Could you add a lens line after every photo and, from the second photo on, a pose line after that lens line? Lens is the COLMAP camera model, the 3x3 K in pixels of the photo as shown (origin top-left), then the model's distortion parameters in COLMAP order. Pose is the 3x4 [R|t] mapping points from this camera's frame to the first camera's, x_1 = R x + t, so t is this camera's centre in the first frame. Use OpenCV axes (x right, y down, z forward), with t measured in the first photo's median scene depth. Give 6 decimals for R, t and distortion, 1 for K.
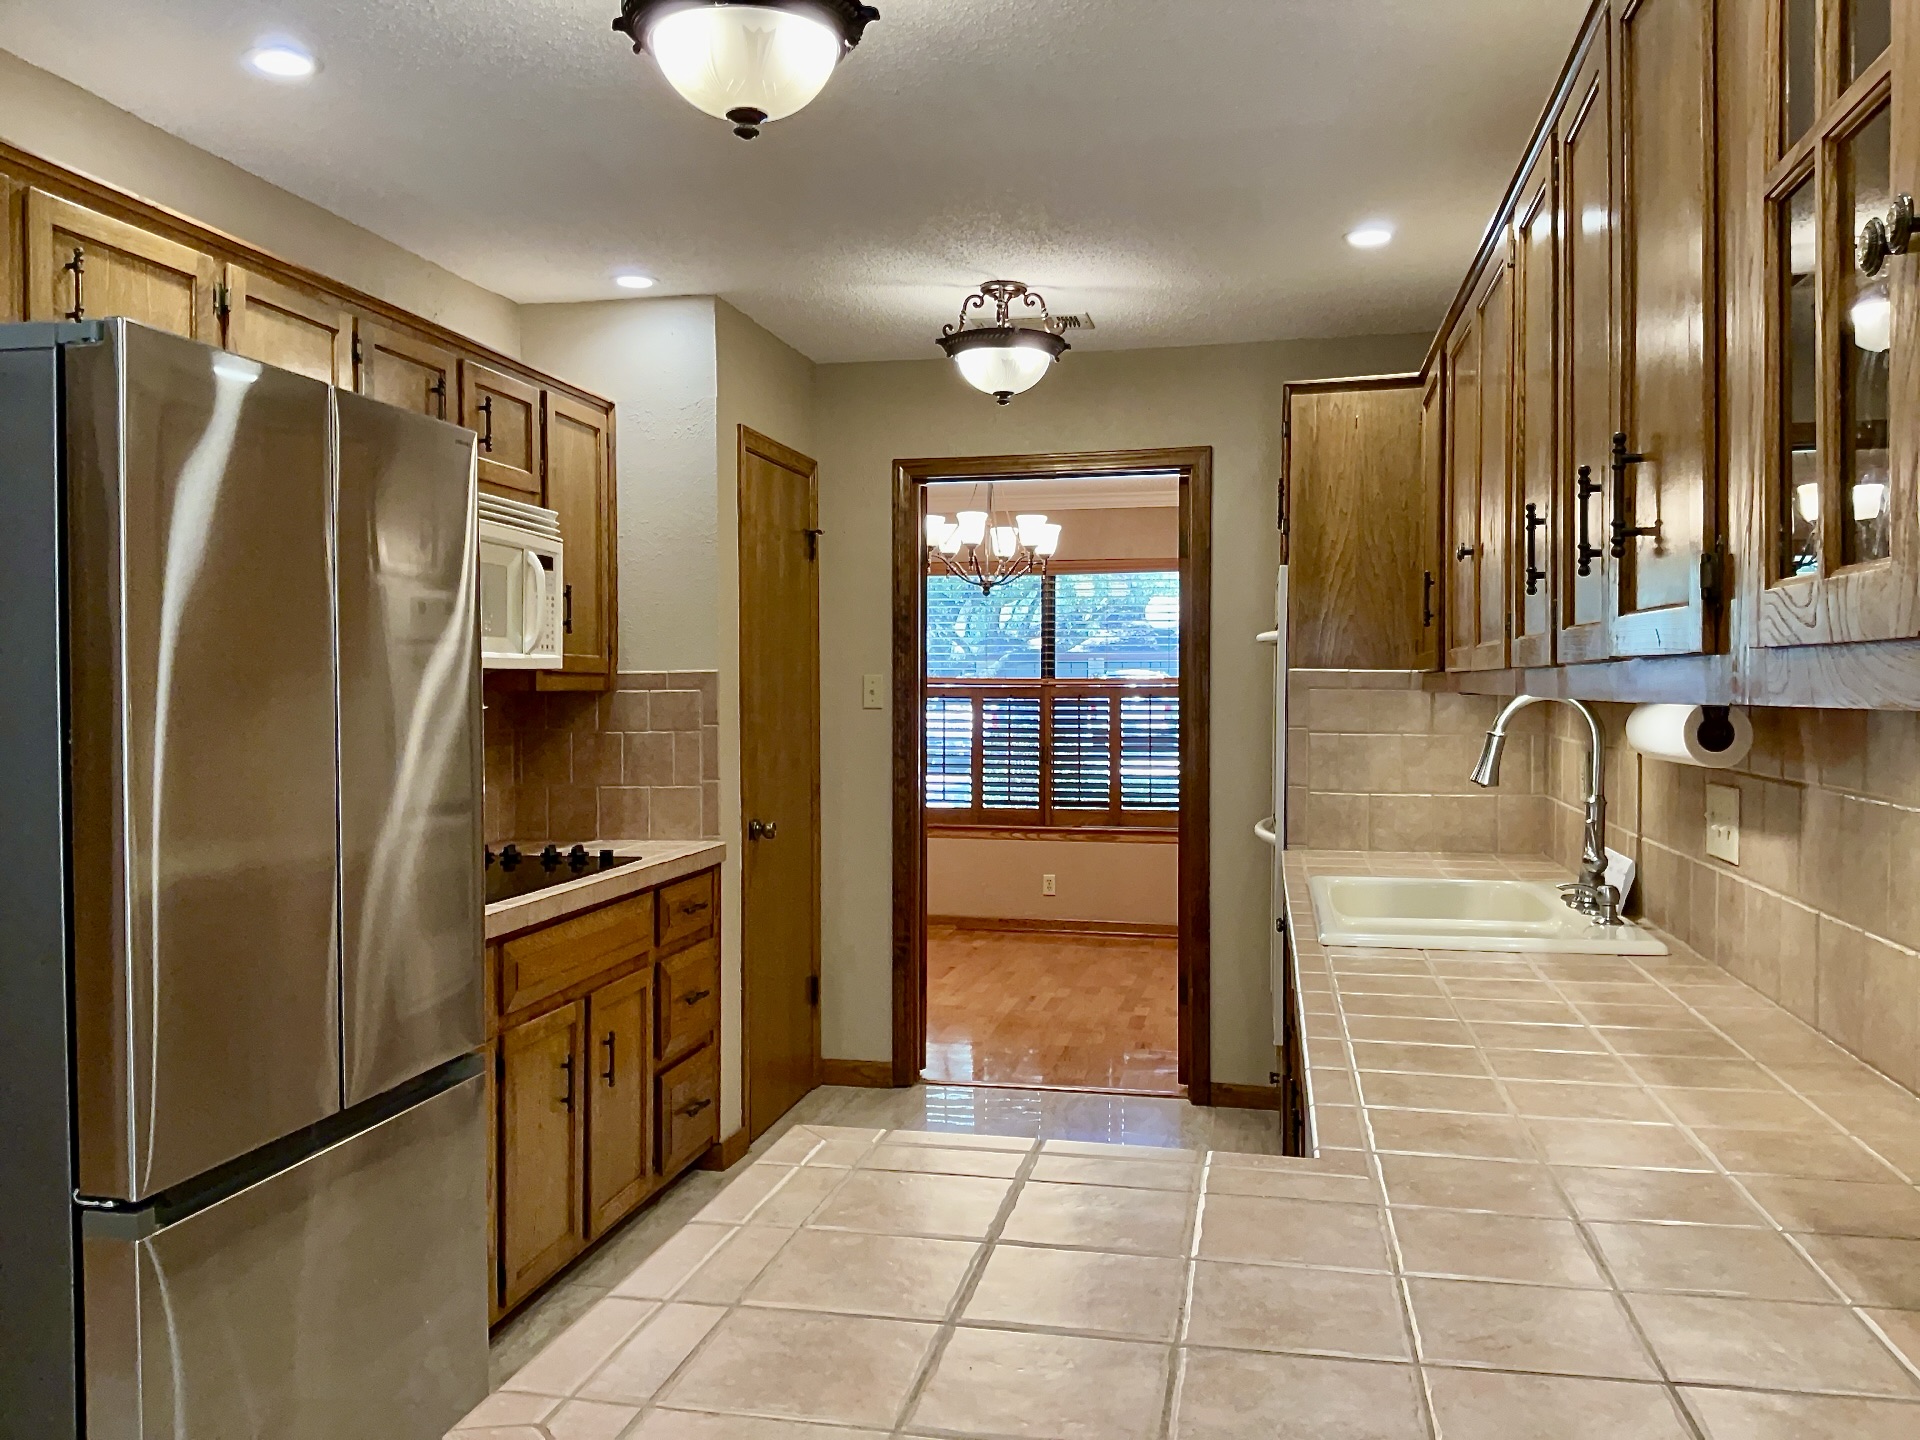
lens RADIAL K [[1527.2, 0, 956.2], [0, 1527.2, 716.7], [0, 0, 1]] dist [0.111441, -0.208999]
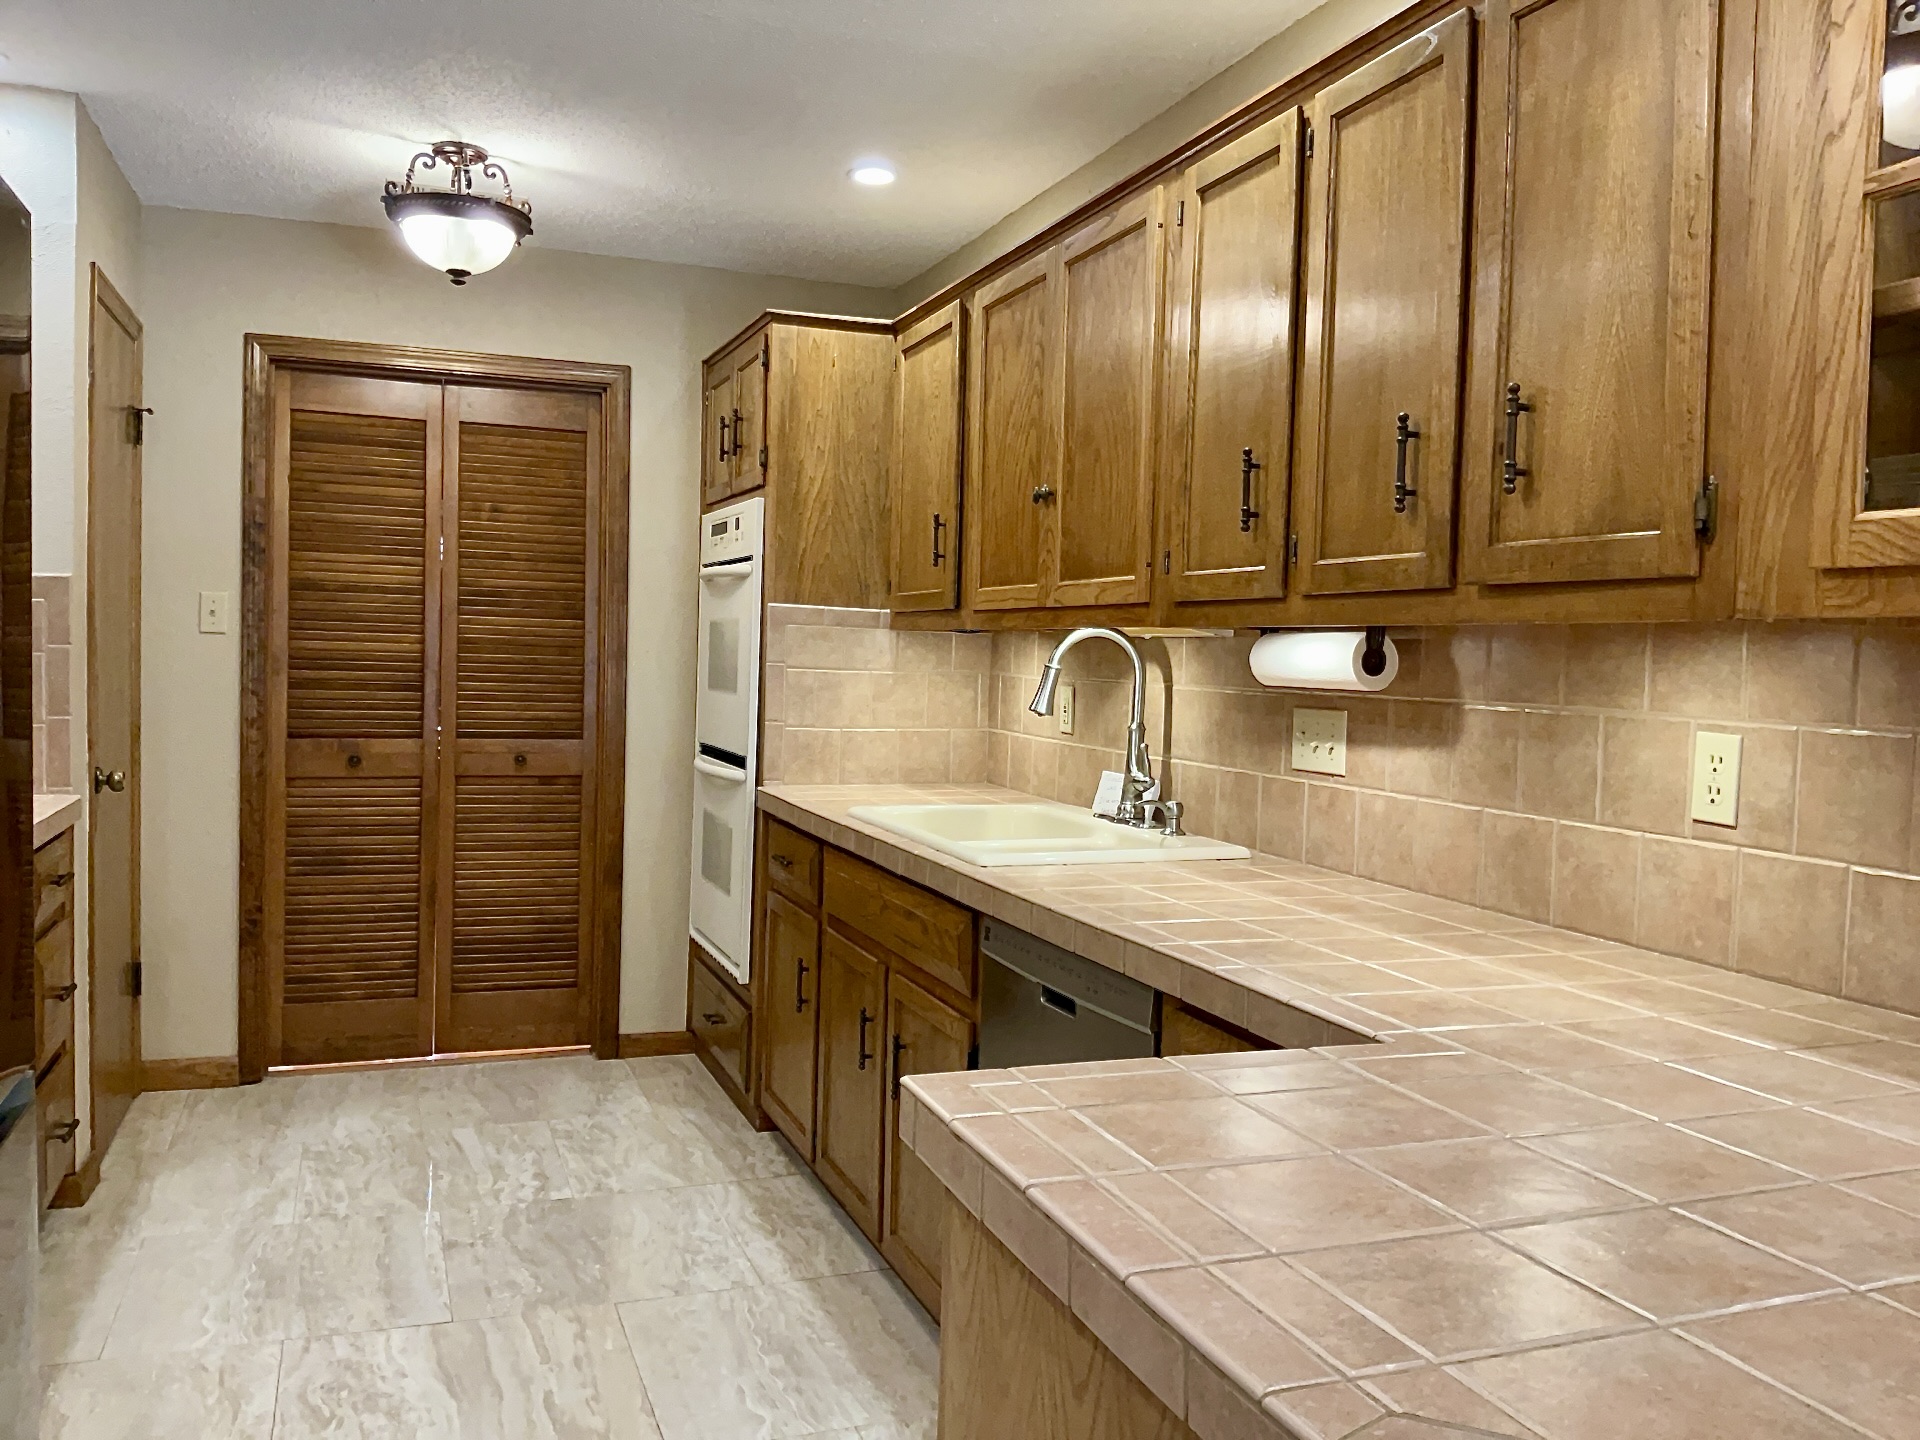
lens RADIAL K [[1527.2, 0, 956.2], [0, 1527.2, 716.7], [0, 0, 1]] dist [0.111441, -0.208999]
pose [[0.842581, 0.001746, 0.538566, -0.213234], [-0.017206, 0.999572, 0.023678, 0.016432], [-0.538294, -0.029217, 0.842250, 0.102998]]
